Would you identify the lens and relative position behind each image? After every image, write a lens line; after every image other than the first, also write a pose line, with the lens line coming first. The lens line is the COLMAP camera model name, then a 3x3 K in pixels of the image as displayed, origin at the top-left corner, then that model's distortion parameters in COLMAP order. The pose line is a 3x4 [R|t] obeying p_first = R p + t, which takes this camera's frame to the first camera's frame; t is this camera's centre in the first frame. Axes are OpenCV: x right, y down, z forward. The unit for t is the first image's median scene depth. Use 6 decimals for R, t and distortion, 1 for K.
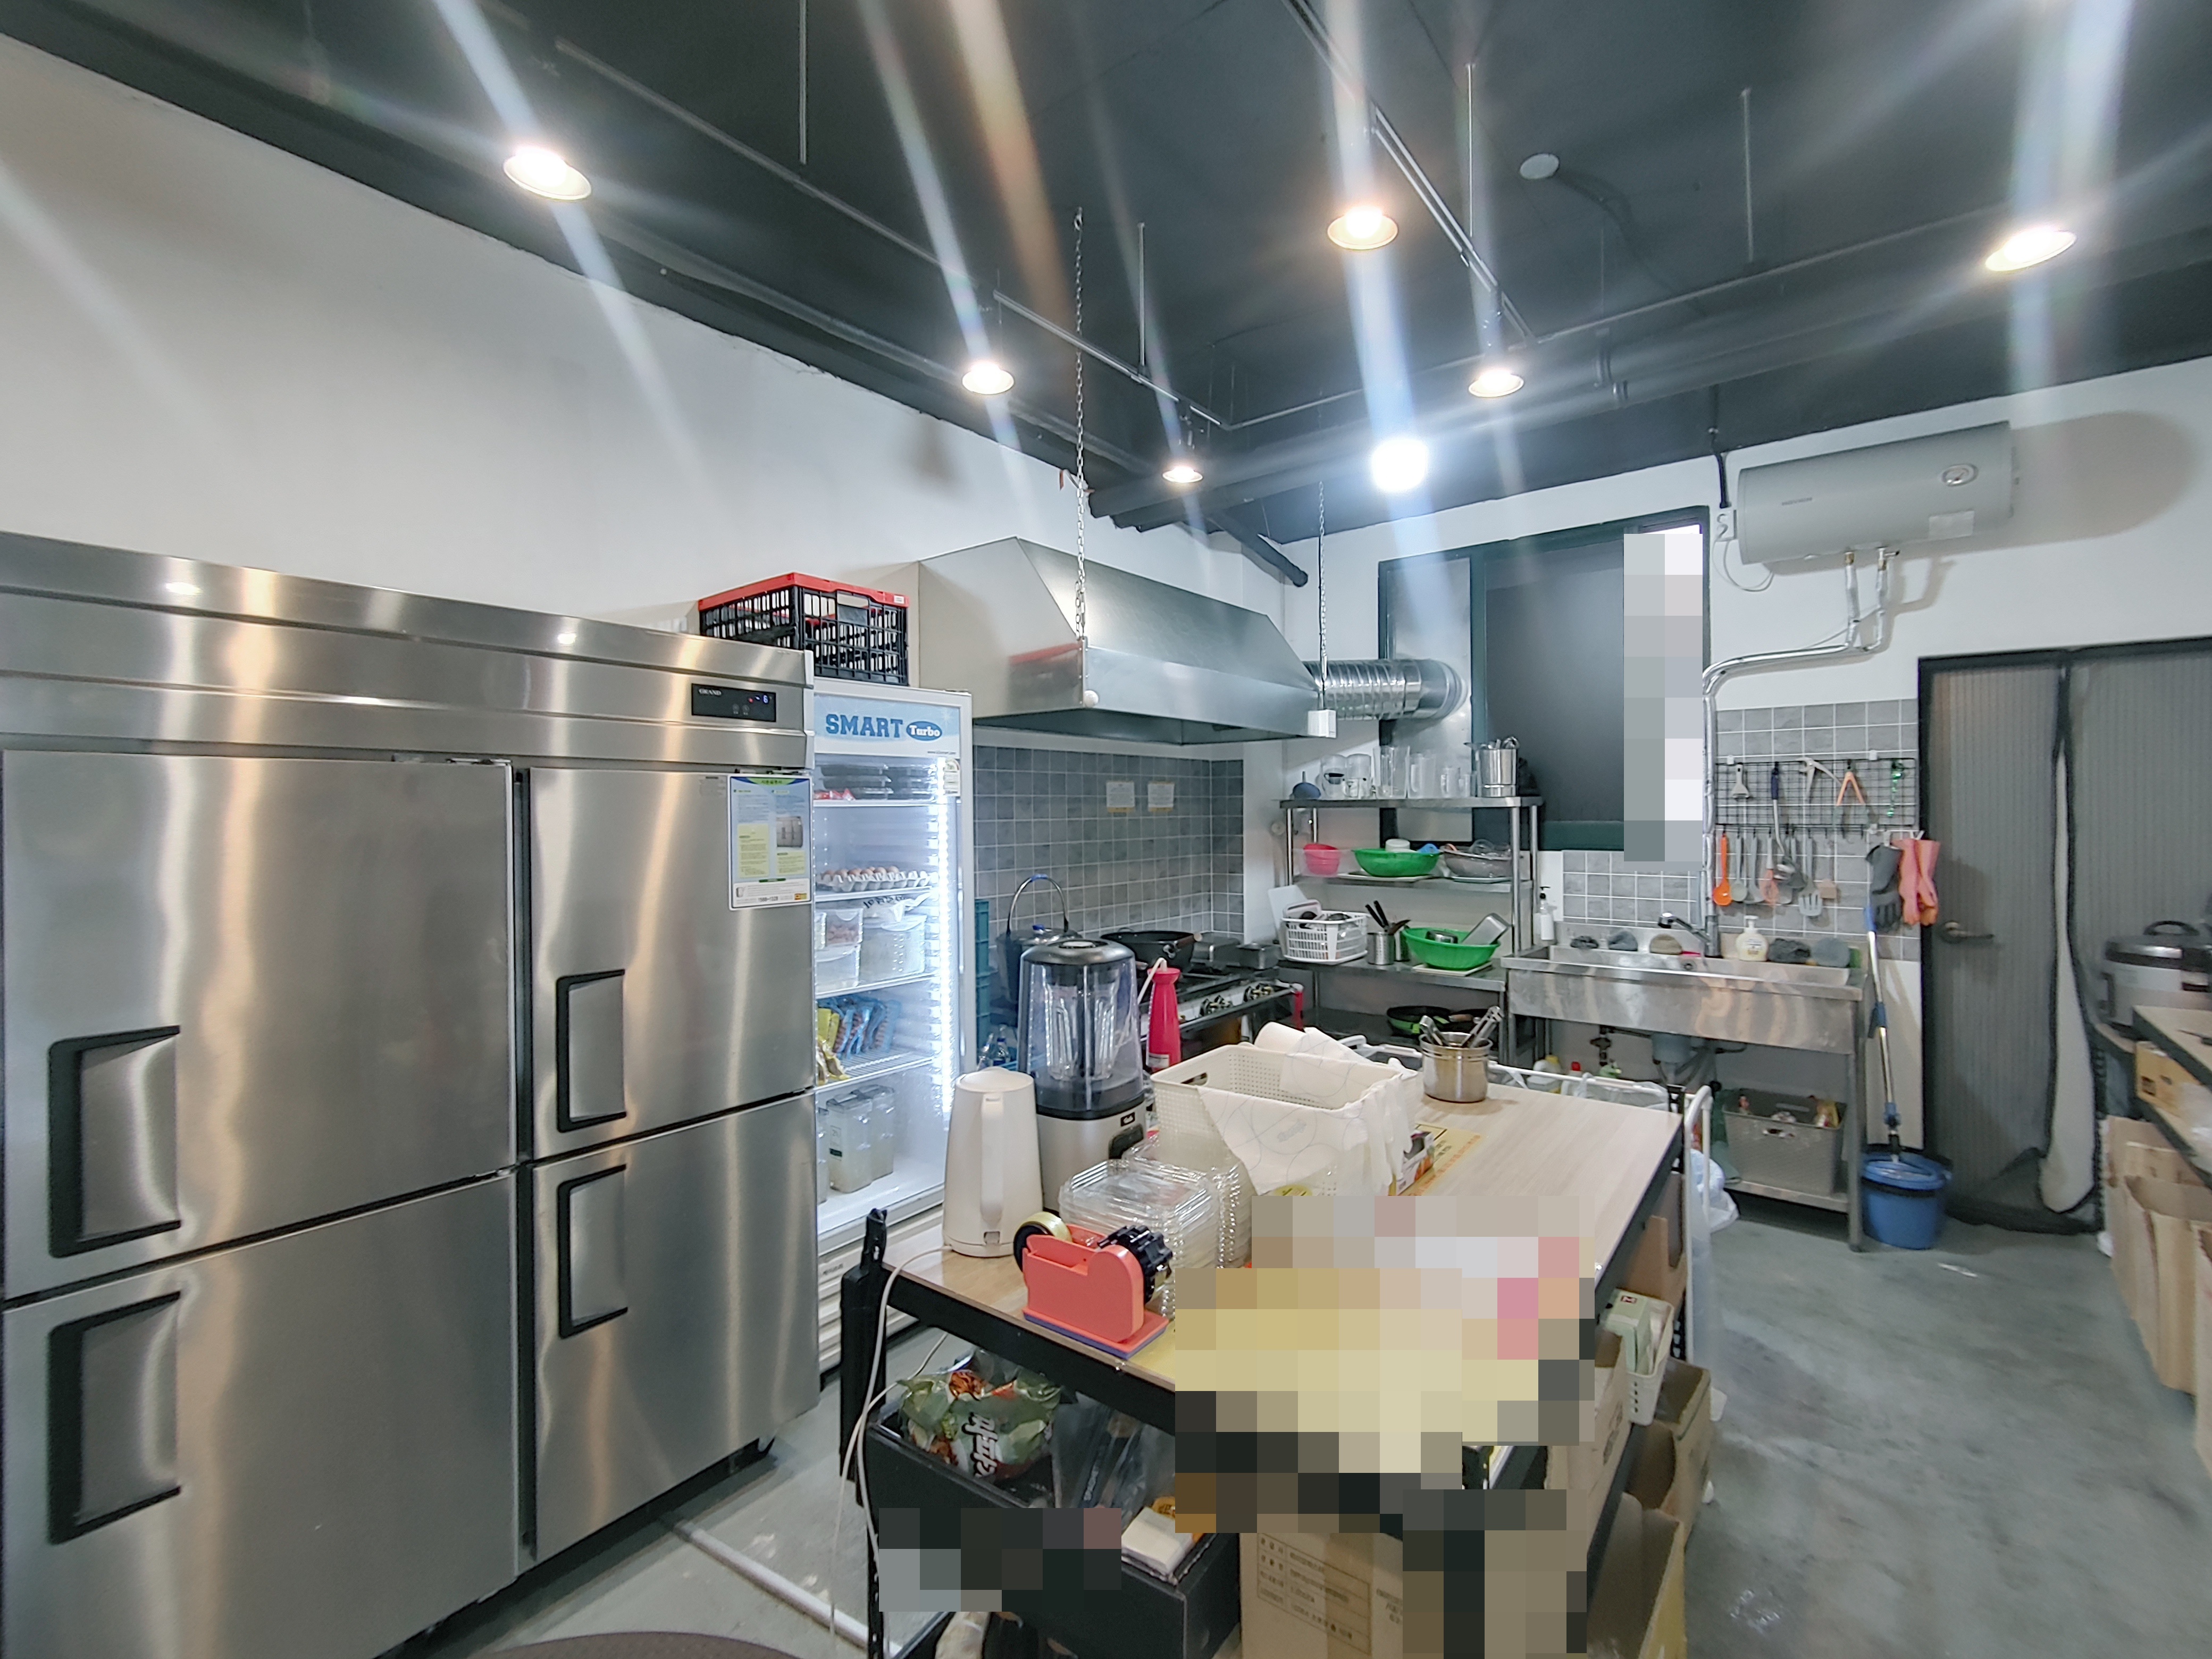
lens RADIAL K [[956.1, 0, 1128.8], [0, 956.1, 811.0], [0, 0, 1]] dist [0.001305, 0.000389]
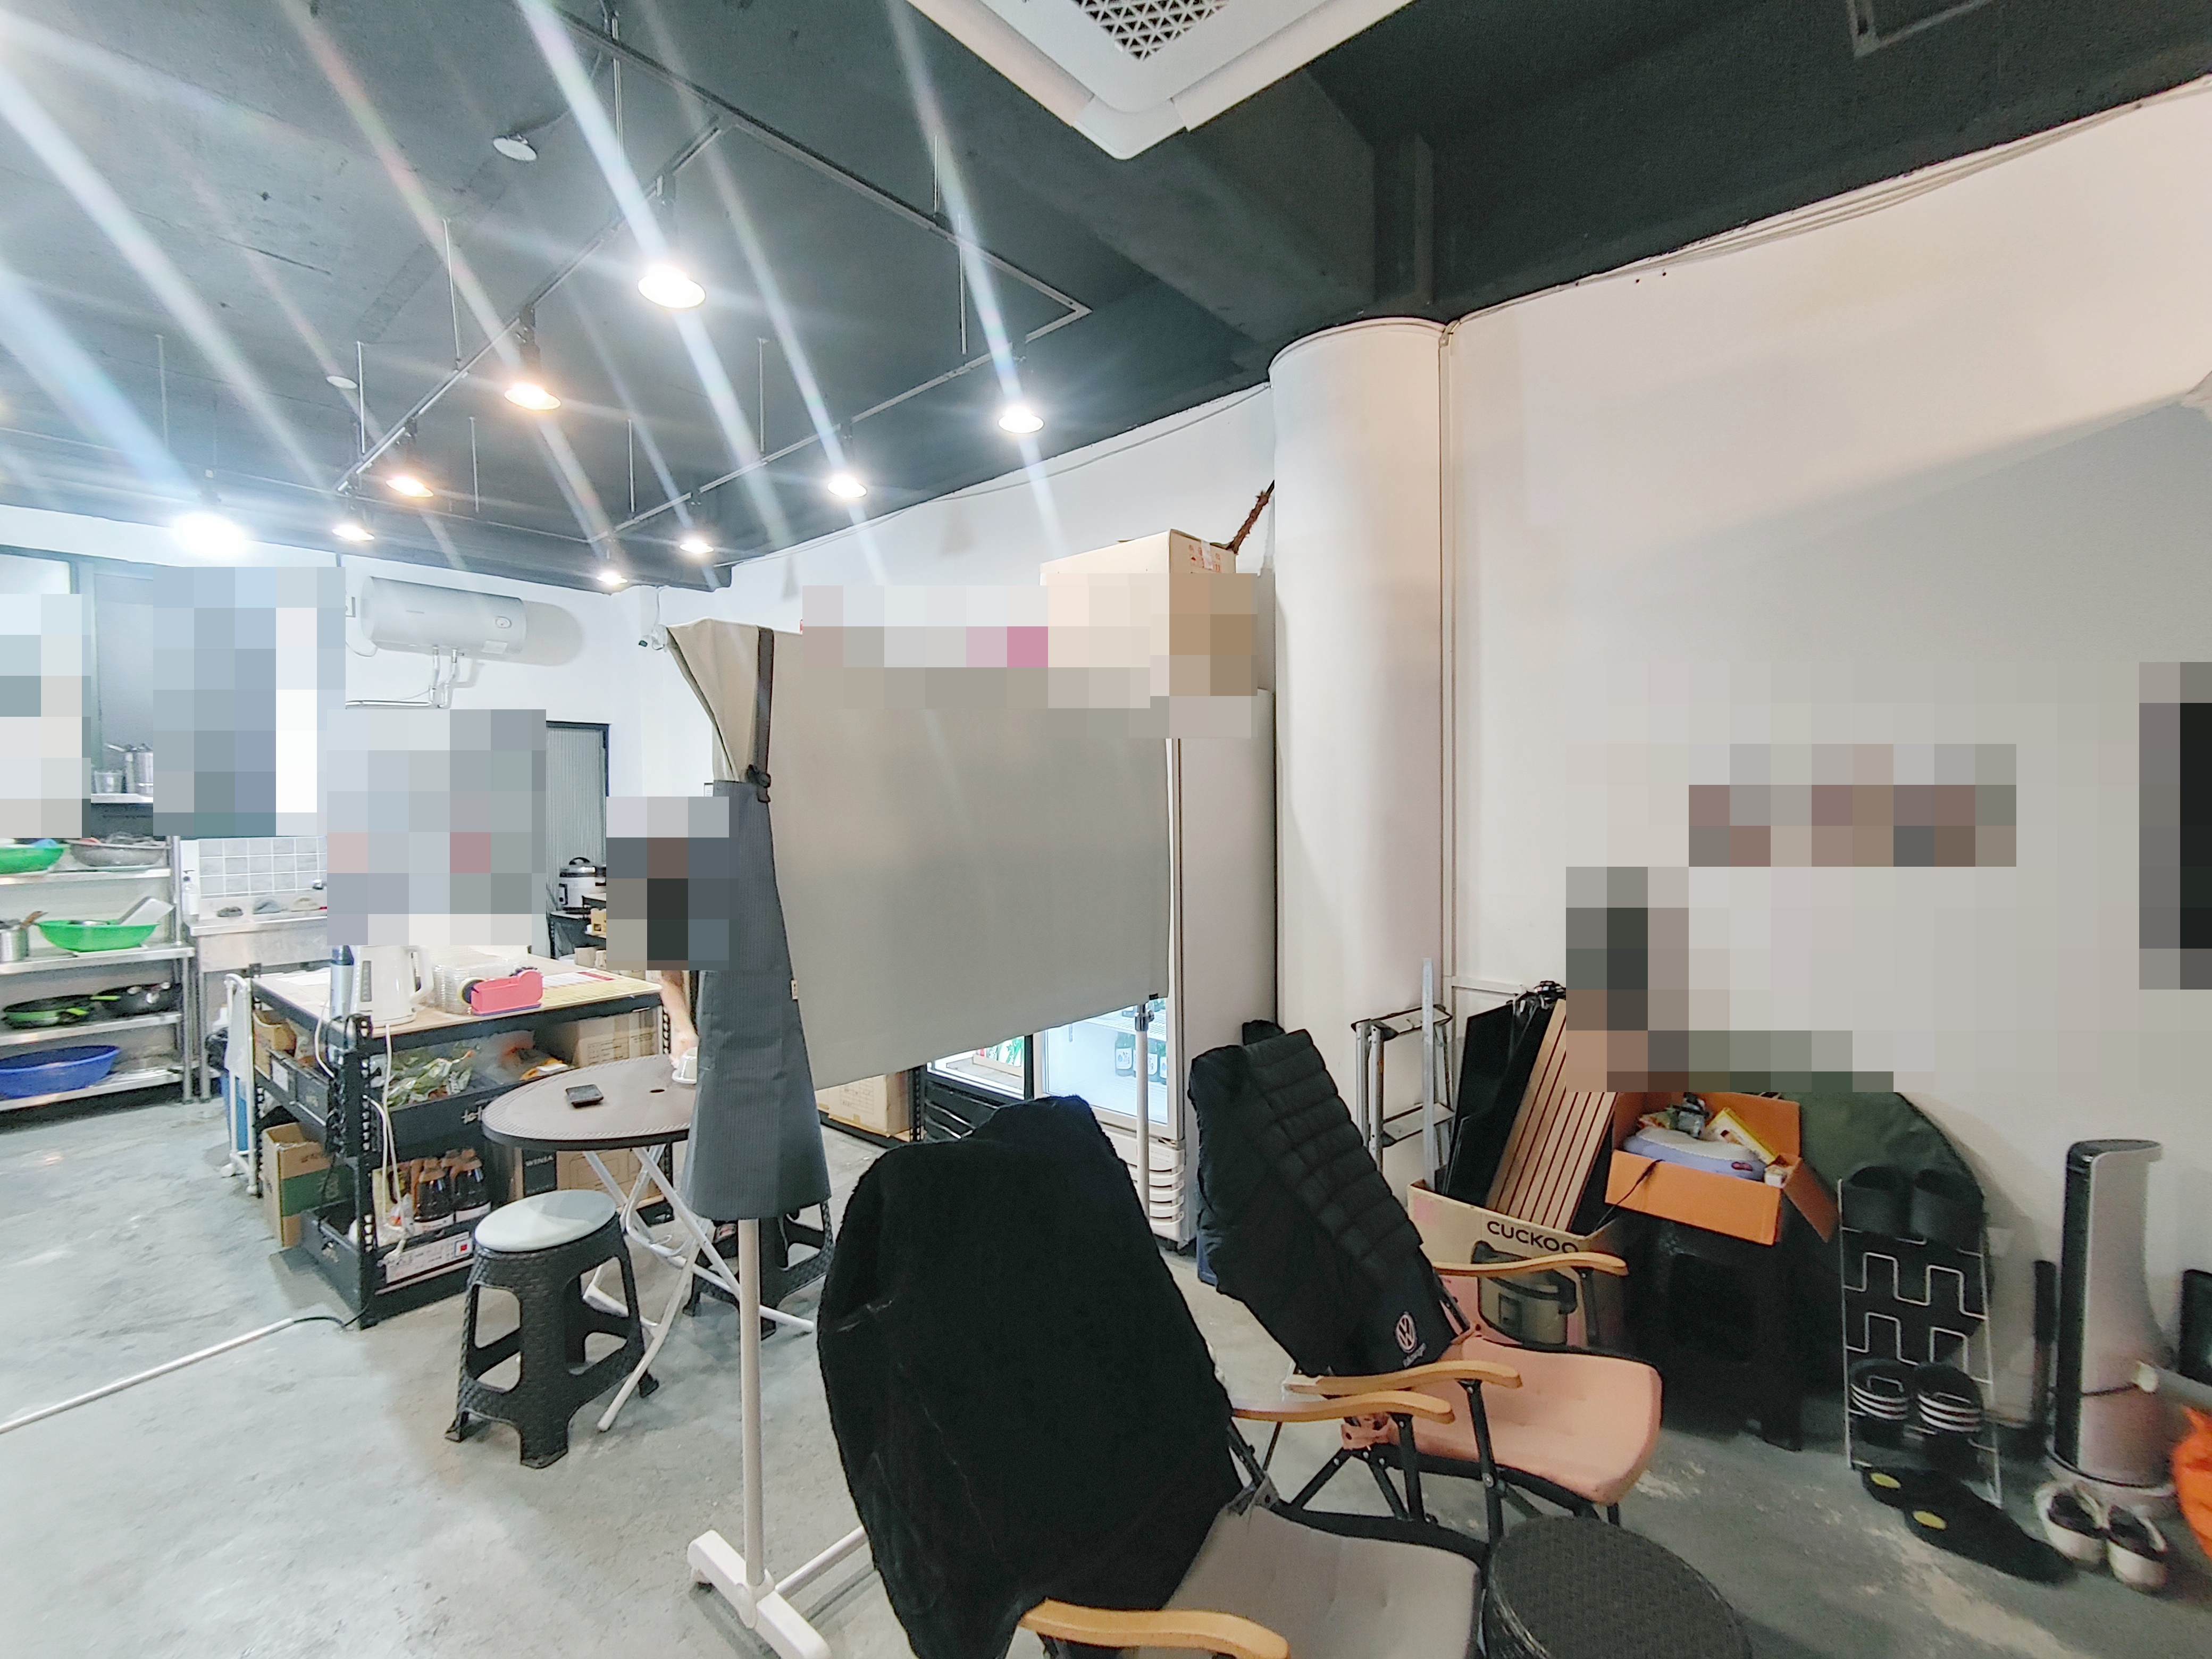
lens RADIAL K [[956.1, 0, 1117.1], [0, 956.1, 817.8], [0, 0, 1]] dist [0.001305, 0.000389]
pose [[0.049580, -0.015298, 0.998653, -0.801876], [0.005466, 0.999872, 0.015045, 0.003265], [-0.998755, 0.004713, 0.049657, -0.236535]]
